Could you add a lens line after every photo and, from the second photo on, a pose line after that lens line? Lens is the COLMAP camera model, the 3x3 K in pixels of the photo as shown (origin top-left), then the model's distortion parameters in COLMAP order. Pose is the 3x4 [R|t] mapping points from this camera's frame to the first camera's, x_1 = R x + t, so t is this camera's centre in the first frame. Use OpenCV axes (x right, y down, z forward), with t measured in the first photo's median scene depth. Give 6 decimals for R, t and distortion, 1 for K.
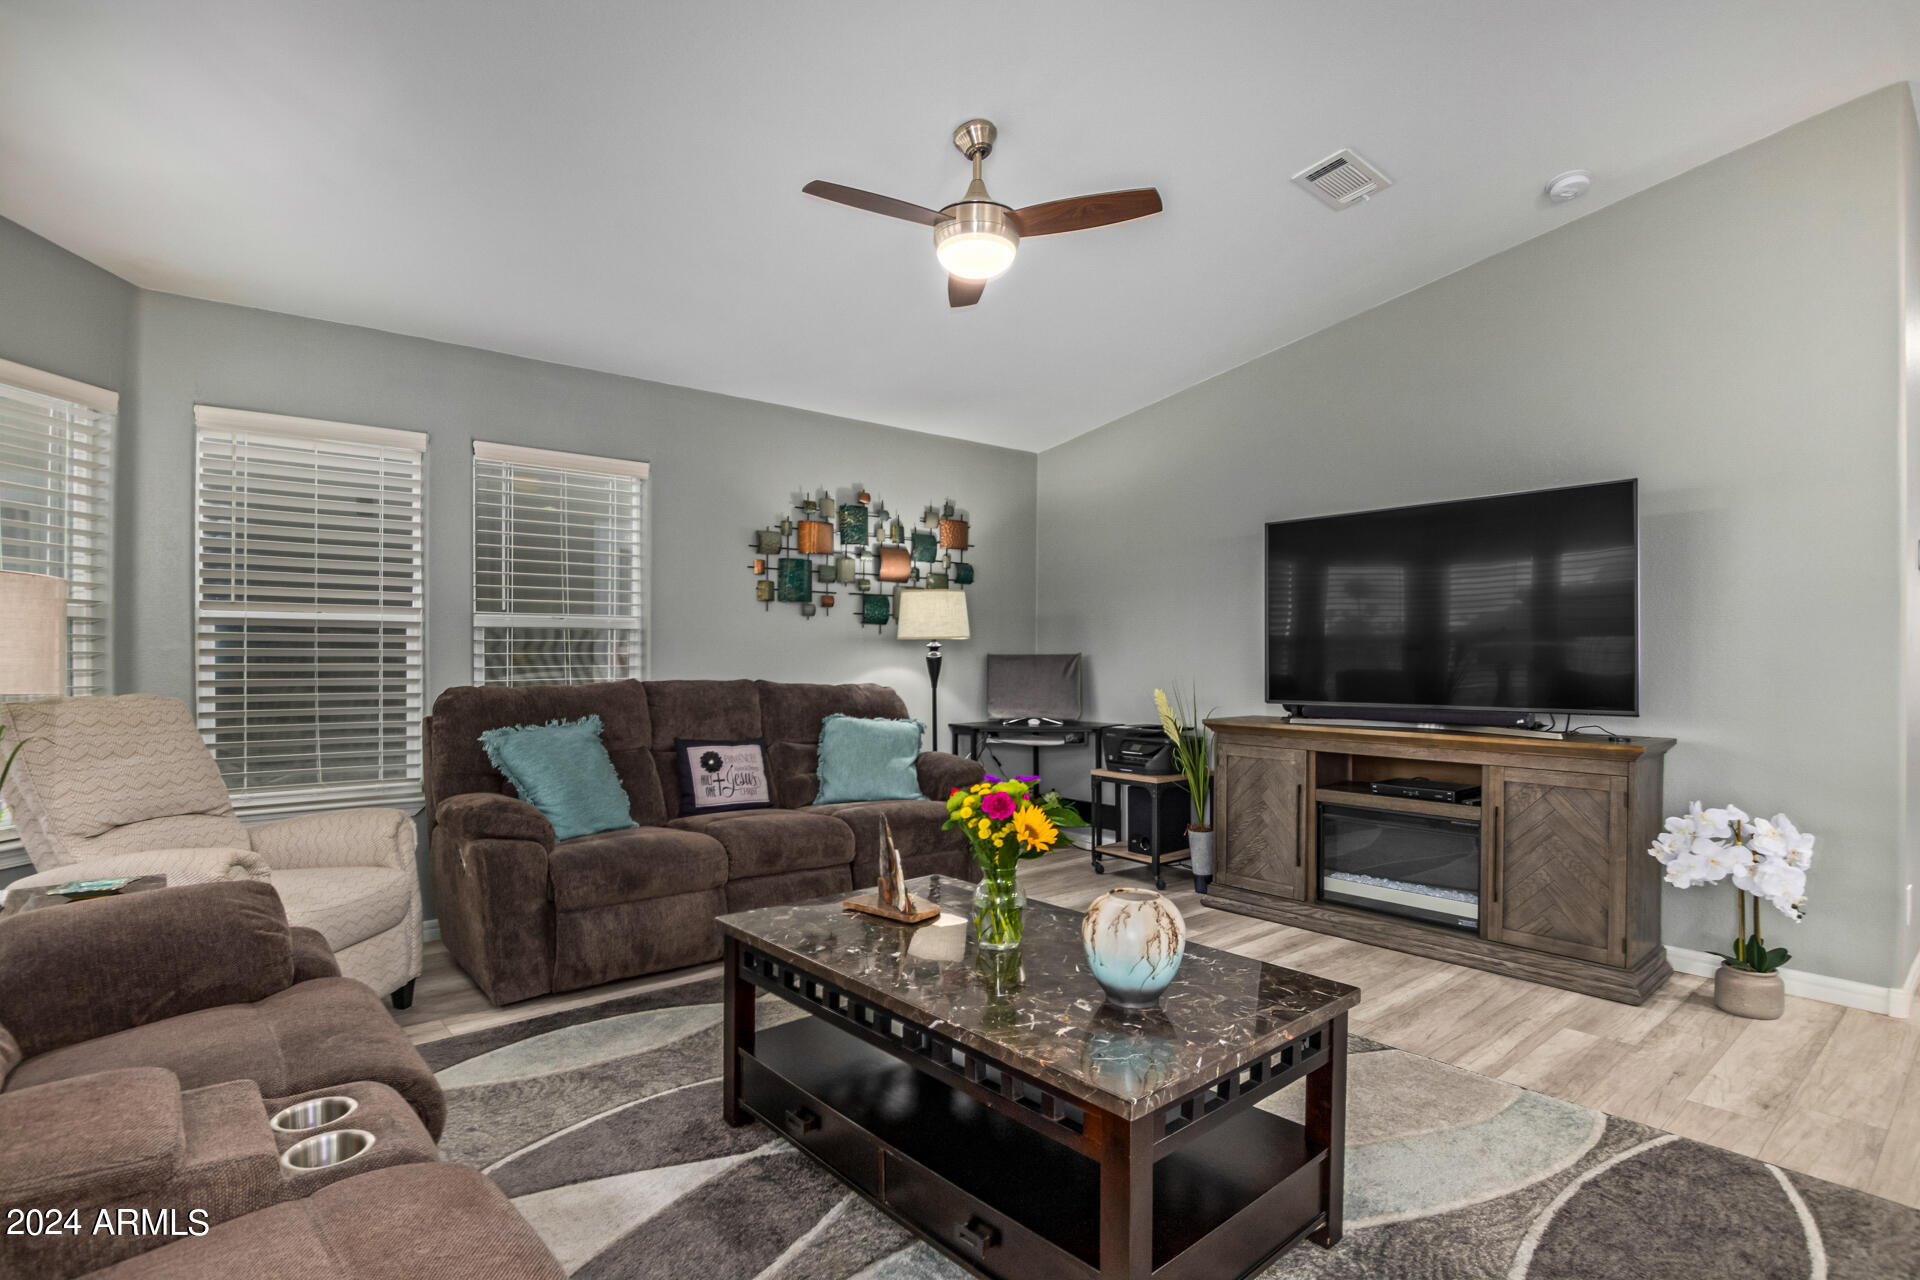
lens RADIAL K [[968.7, 0, 945.2], [0, 968.7, 646.7], [0, 0, 1]] dist [-0.024684, -0.001134]
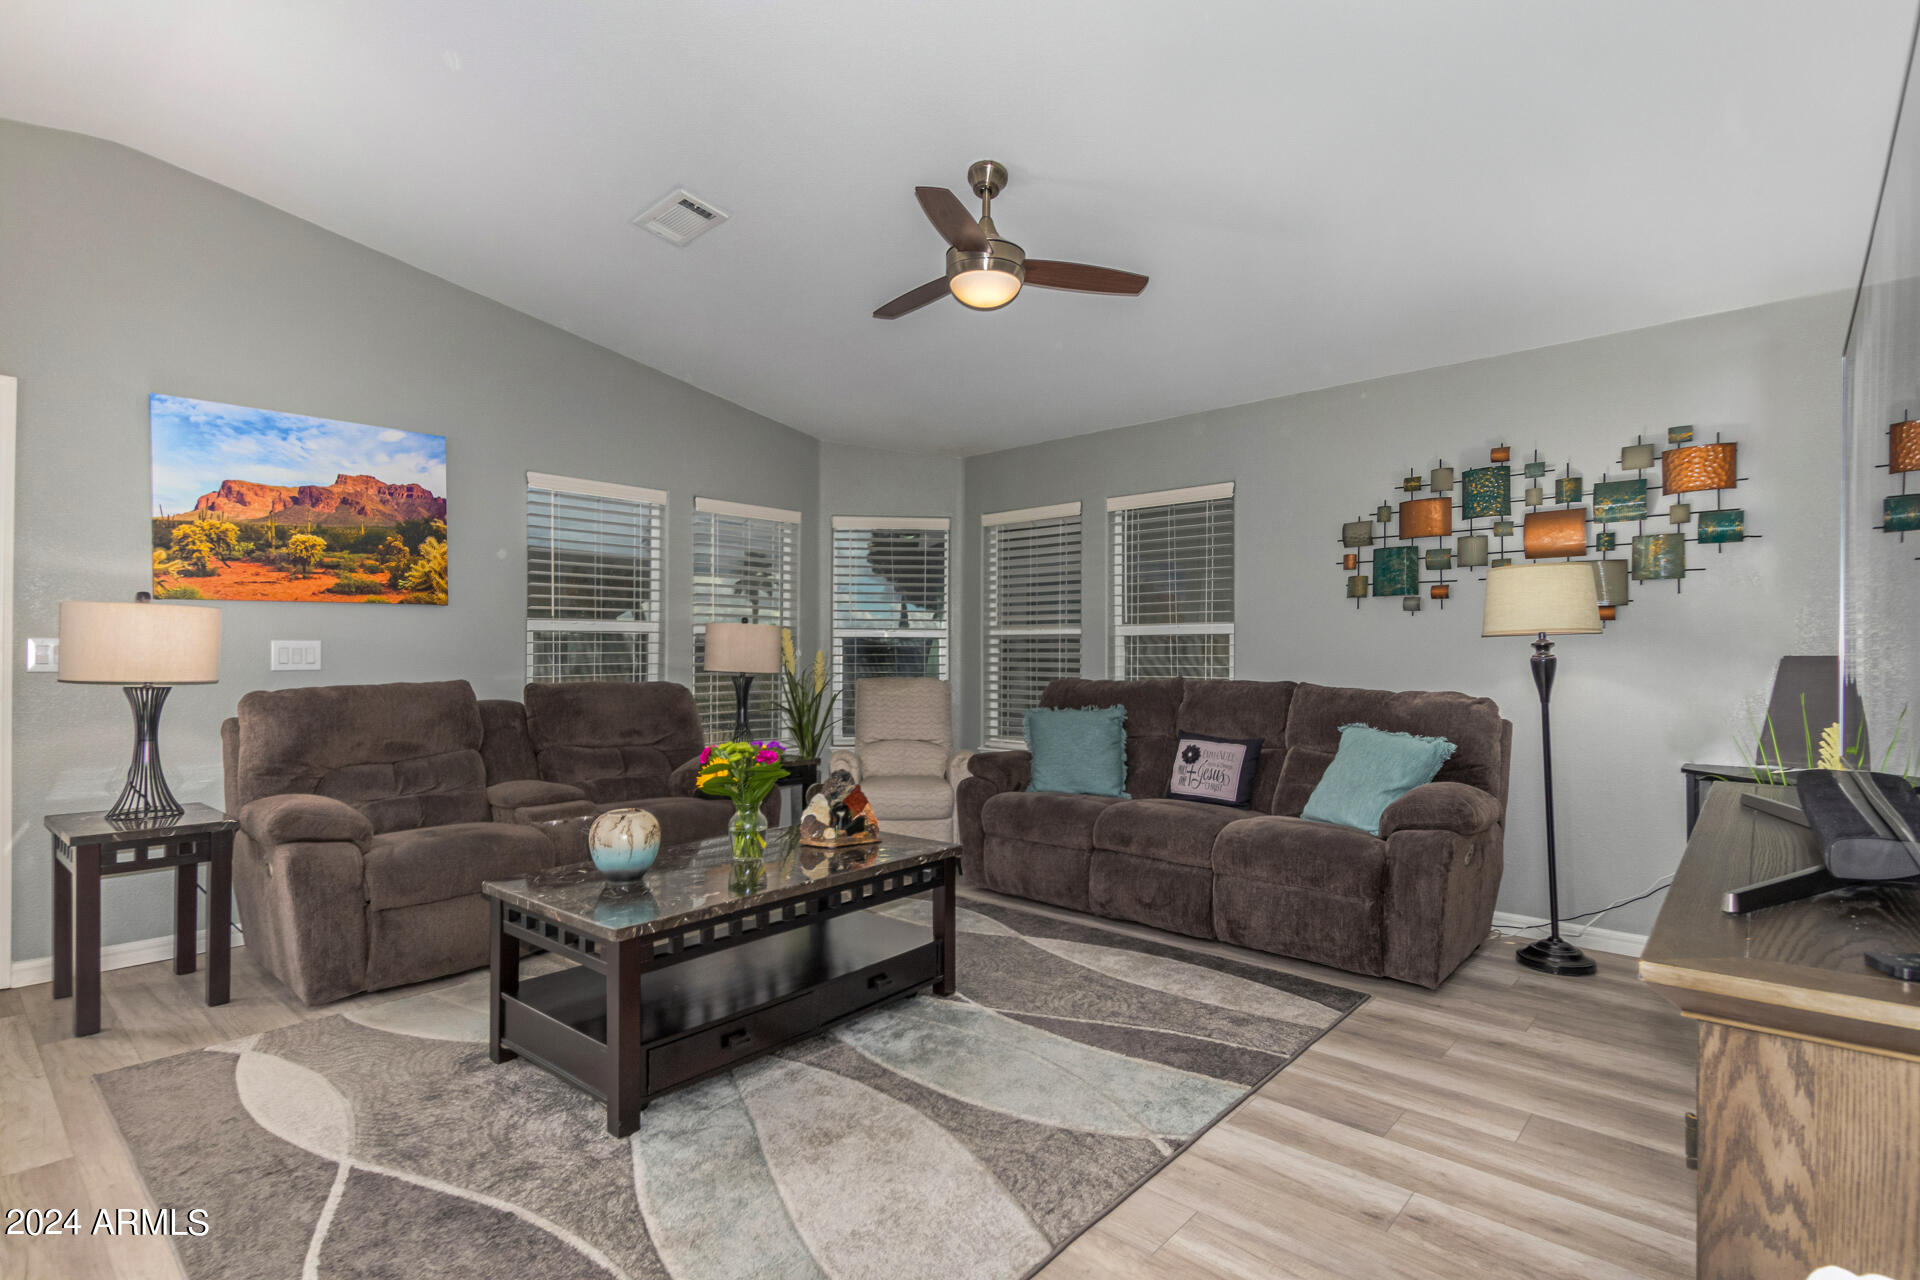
lens RADIAL K [[973.5, 0, 975.7], [0, 973.5, 655.1], [0, 0, 1]] dist [0.002163, -0.000015]
pose [[0.183906, -0.005628, -0.982928, 0.660663], [0.008547, 0.999955, -0.004126, 0.008248], [0.982907, -0.007643, 0.183945, 0.467625]]
